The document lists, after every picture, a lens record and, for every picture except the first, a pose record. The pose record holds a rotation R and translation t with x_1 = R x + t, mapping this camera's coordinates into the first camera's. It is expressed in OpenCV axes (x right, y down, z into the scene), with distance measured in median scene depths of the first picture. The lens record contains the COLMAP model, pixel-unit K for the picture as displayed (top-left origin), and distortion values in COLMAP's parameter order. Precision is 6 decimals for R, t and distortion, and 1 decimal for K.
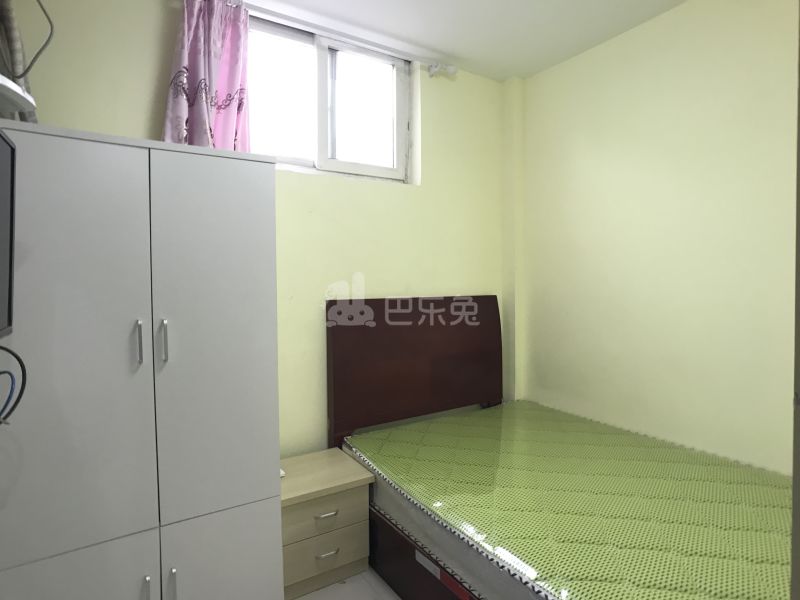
lens RADIAL K [[452.5, 0, 402.3], [0, 452.5, 296.3], [0, 0, 1]] dist [-0.027458, 0.003216]
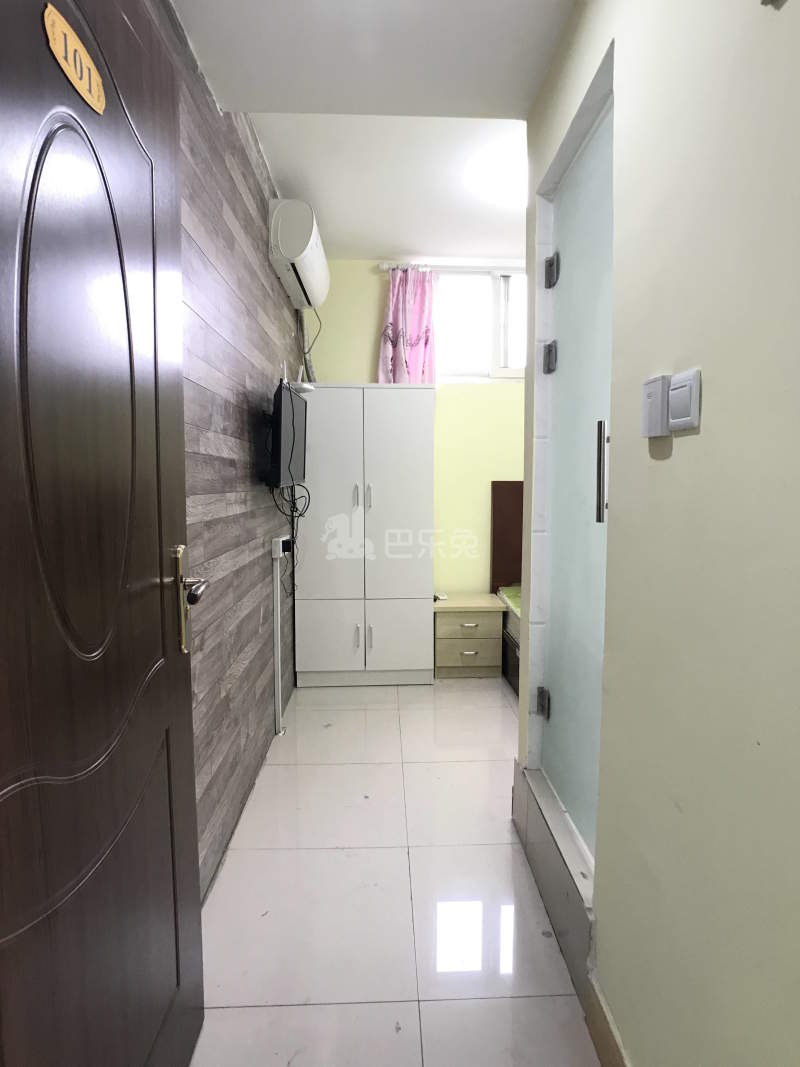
lens RADIAL K [[603.5, 0, 400.9], [0, 603.5, 534.1], [0, 0, 1]] dist [-0.027458, 0.003216]
pose [[0.872203, 0.034861, -0.487900, 0.543618], [-0.017955, 0.999067, 0.039286, 0.113355], [0.488814, -0.025505, 0.872015, -0.746321]]
